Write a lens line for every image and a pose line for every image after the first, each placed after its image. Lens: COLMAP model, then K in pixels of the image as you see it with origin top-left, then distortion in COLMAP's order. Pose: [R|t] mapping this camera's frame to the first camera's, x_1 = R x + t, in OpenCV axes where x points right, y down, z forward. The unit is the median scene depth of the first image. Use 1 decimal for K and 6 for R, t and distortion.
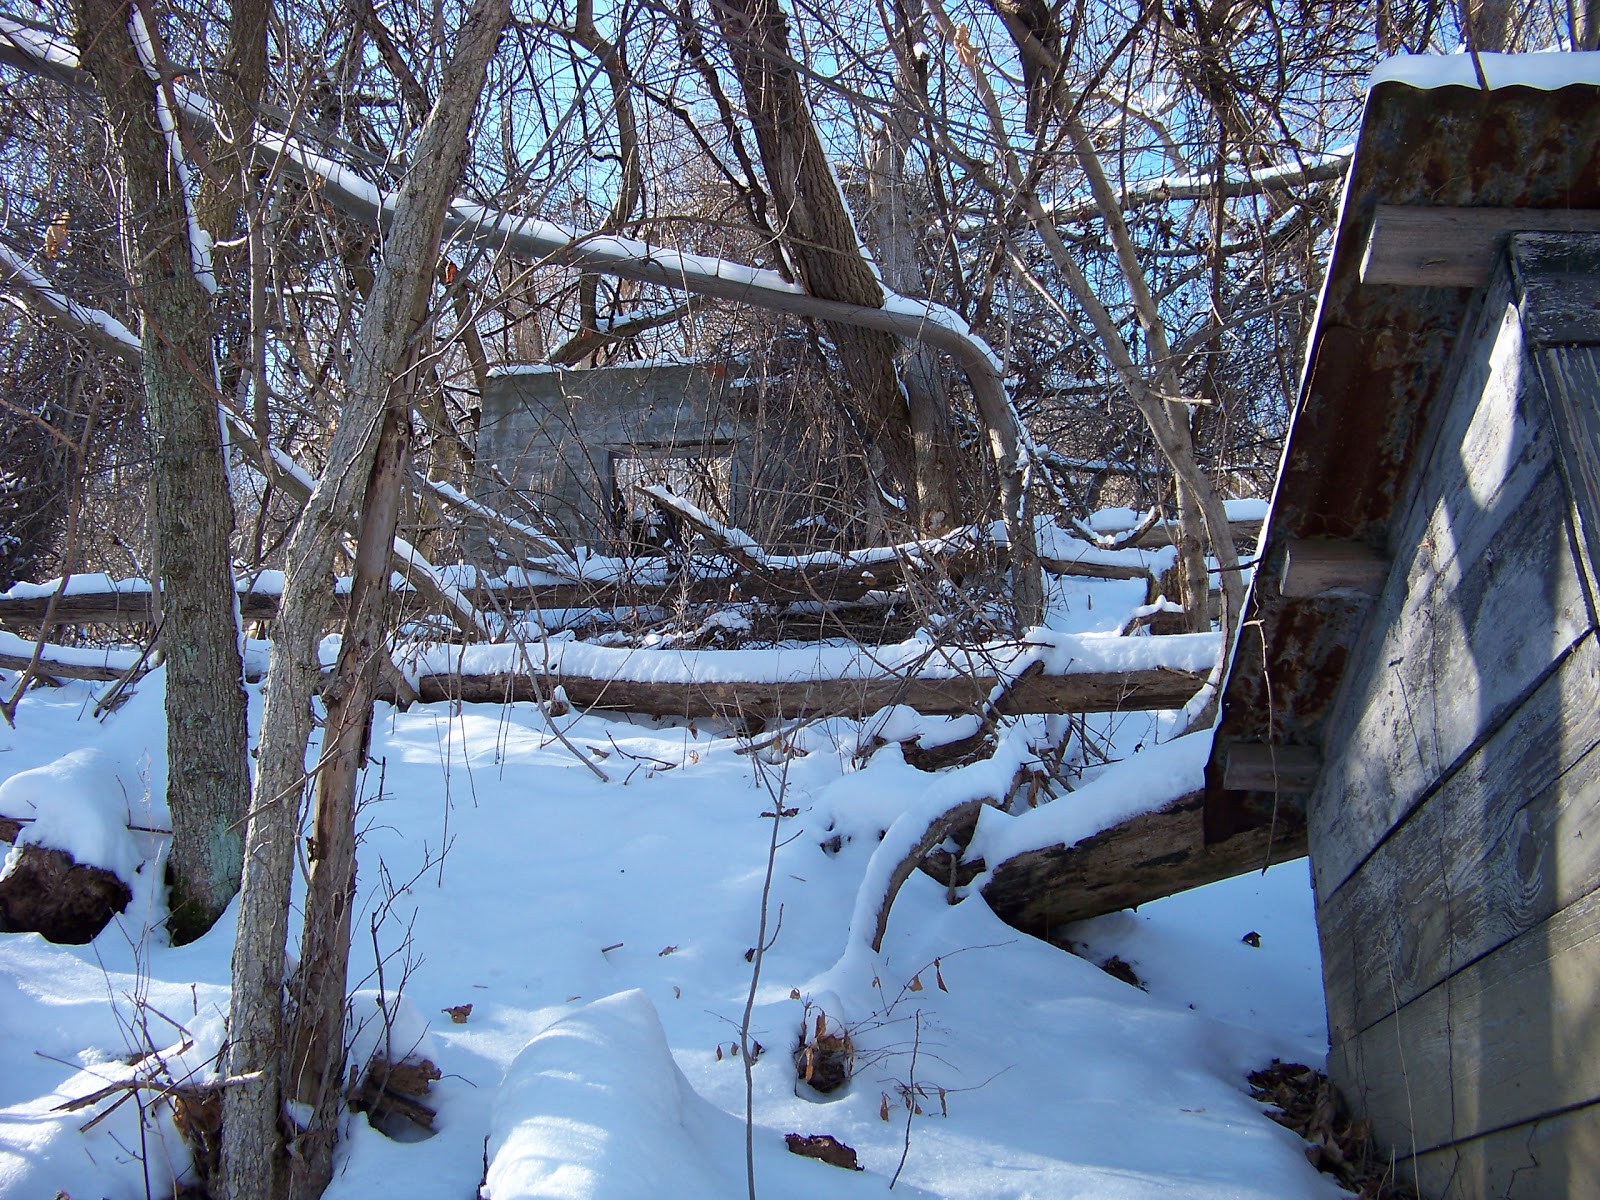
lens RADIAL K [[1655.2, 0, 800.1], [0, 1655.2, 559.5], [0, 0, 1]] dist [-0.247219, 0.307486]
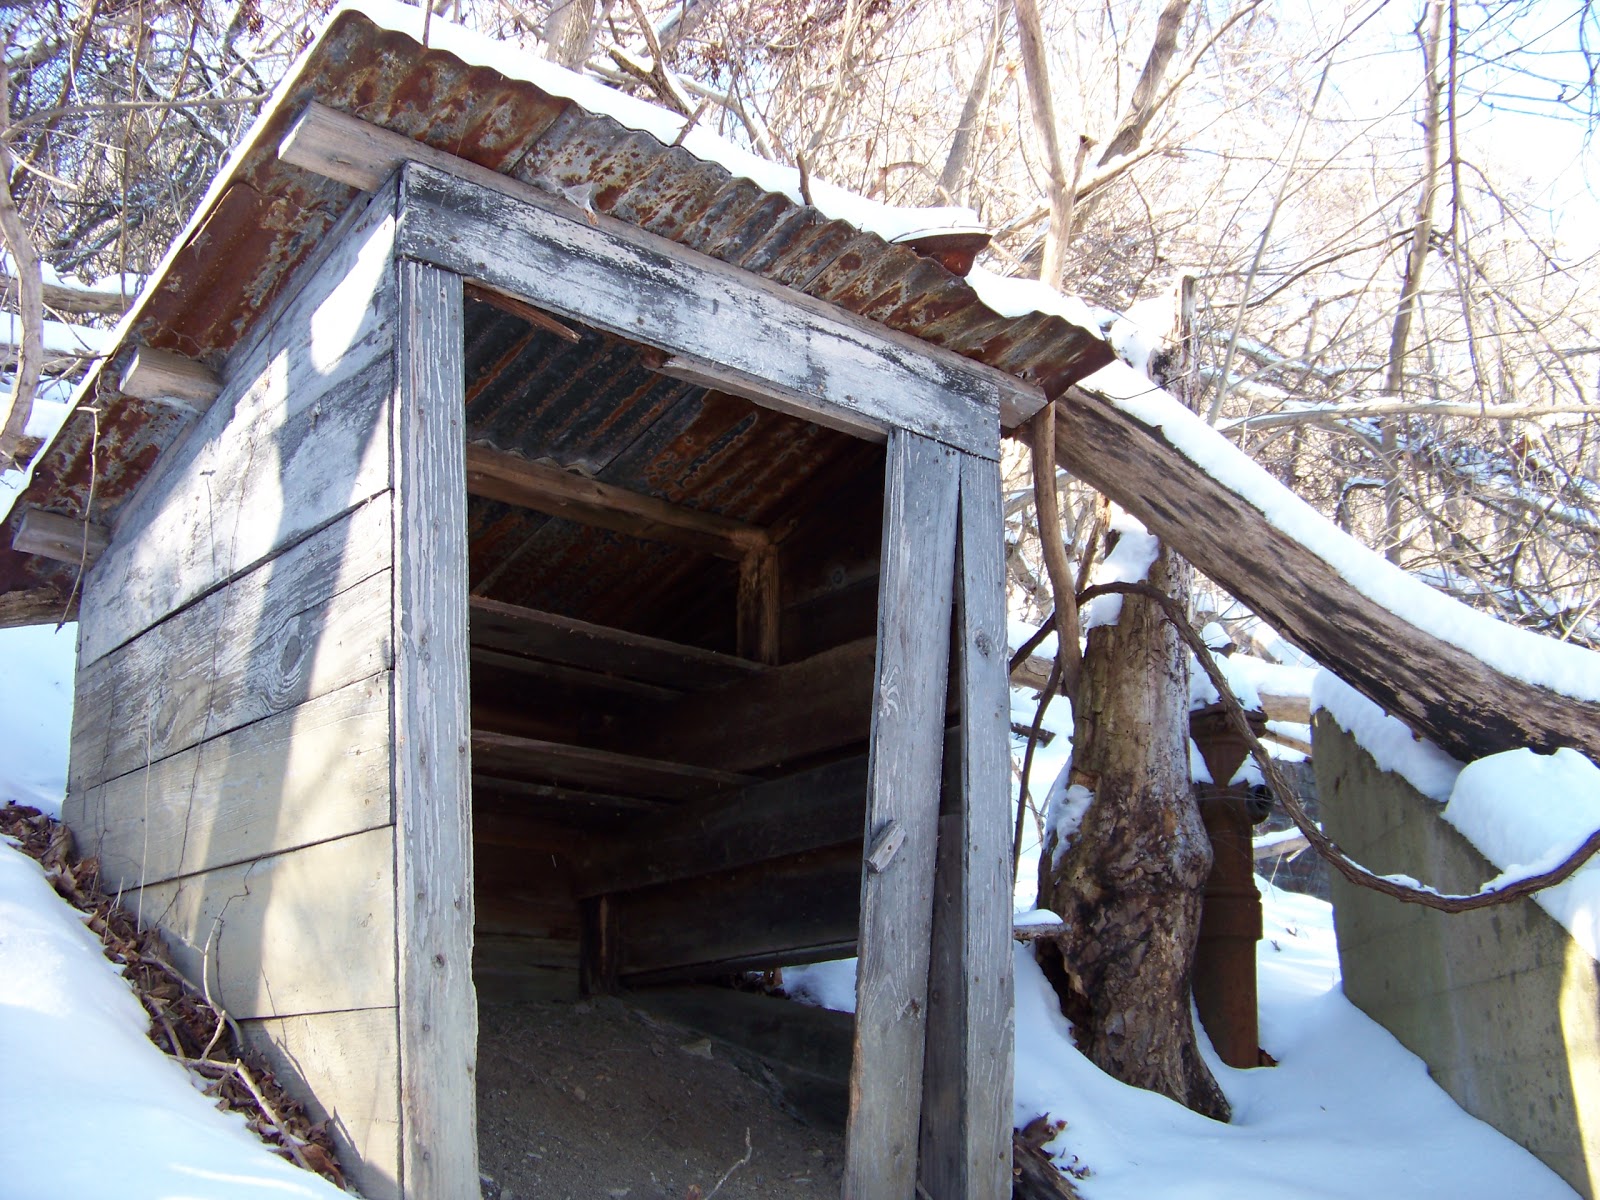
lens RADIAL K [[1655.2, 0, 800.1], [0, 1655.2, 559.5], [0, 0, 1]] dist [-0.247219, 0.307486]
pose [[0.701155, 0.167310, 0.693101, -0.135164], [-0.255043, 0.966615, 0.024671, -0.014505], [-0.665834, -0.194069, 0.720418, -0.141955]]
